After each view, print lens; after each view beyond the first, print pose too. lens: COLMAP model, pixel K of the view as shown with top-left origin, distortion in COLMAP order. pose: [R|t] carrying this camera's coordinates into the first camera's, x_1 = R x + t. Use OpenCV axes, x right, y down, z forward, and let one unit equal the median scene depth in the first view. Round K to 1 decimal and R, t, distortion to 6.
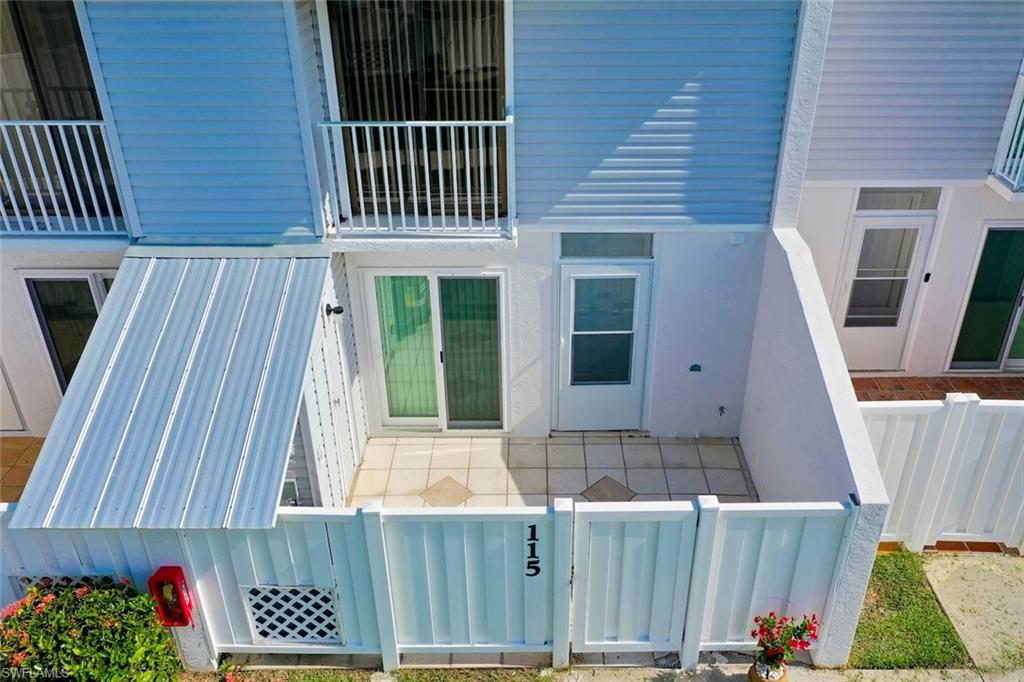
lens RADIAL K [[845.4, 0, 519.5], [0, 845.4, 335.7], [0, 0, 1]] dist [0.000160, 0.002979]
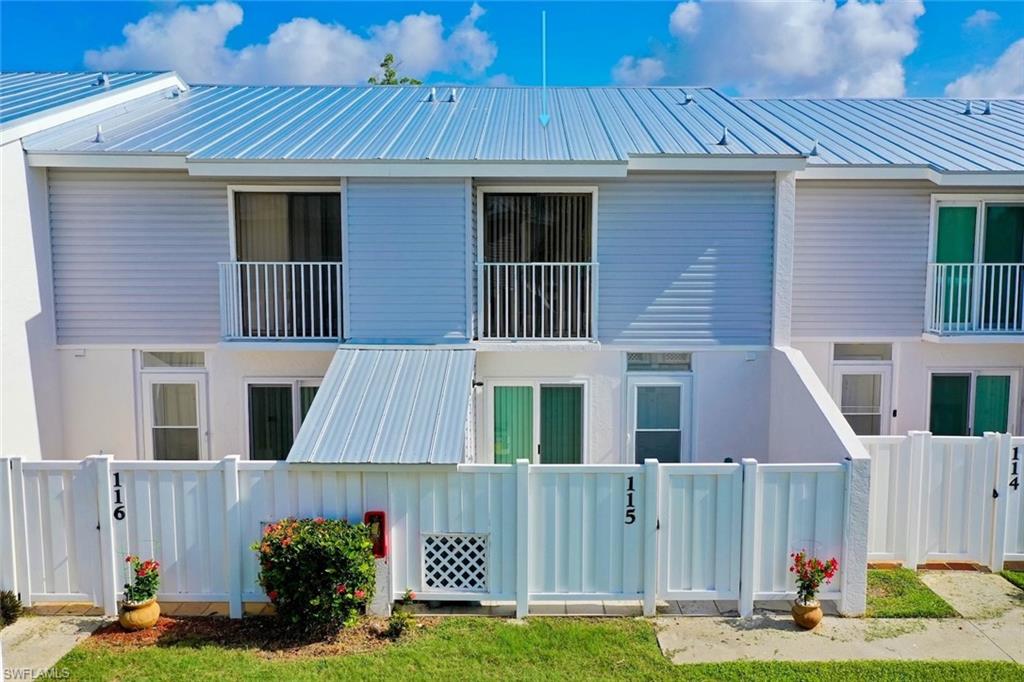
lens RADIAL K [[829.5, 0, 512.0], [0, 829.5, 341.0], [0, 0, 1]] dist [0.002433, 0.000456]
pose [[0.999817, 0.009465, -0.016621, -0.144034], [-0.015383, 0.914330, -0.404678, 0.506765], [0.011367, 0.404860, 0.914308, -0.355374]]
